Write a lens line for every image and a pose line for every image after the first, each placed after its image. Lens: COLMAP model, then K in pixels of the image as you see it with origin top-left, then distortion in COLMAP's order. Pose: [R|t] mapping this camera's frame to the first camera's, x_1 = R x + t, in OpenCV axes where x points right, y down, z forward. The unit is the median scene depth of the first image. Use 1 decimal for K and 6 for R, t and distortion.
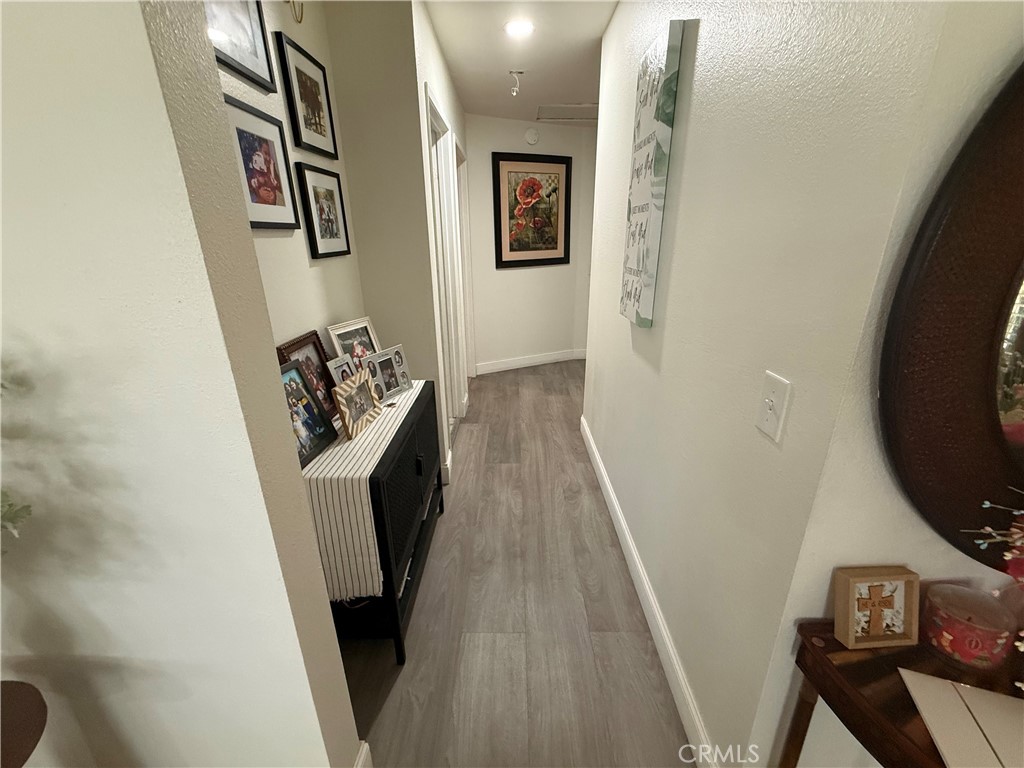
lens RADIAL K [[409.6, 0, 509.9], [0, 409.6, 386.3], [0, 0, 1]] dist [0.000175, -0.000329]
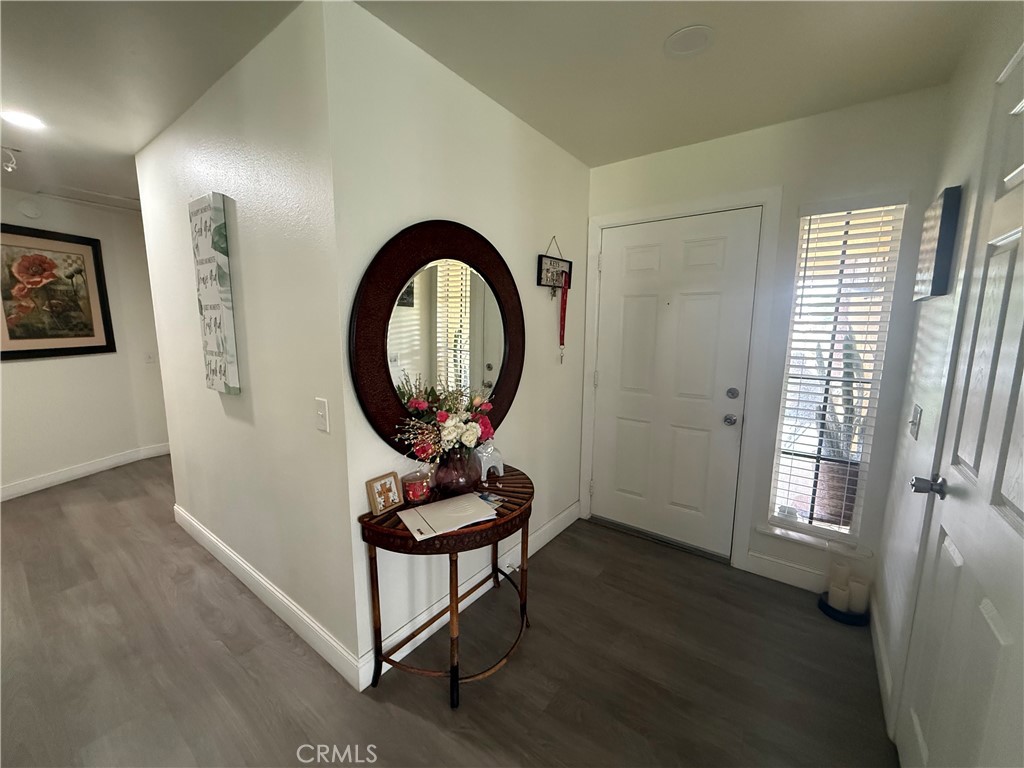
lens RADIAL K [[409.6, 0, 509.9], [0, 409.6, 386.3], [0, 0, 1]] dist [0.000175, -0.000329]
pose [[0.593655, -0.100388, 0.798433, -0.121292], [0.257192, 0.963818, -0.070047, 0.096145], [-0.762512, 0.246935, 0.597995, -0.290853]]
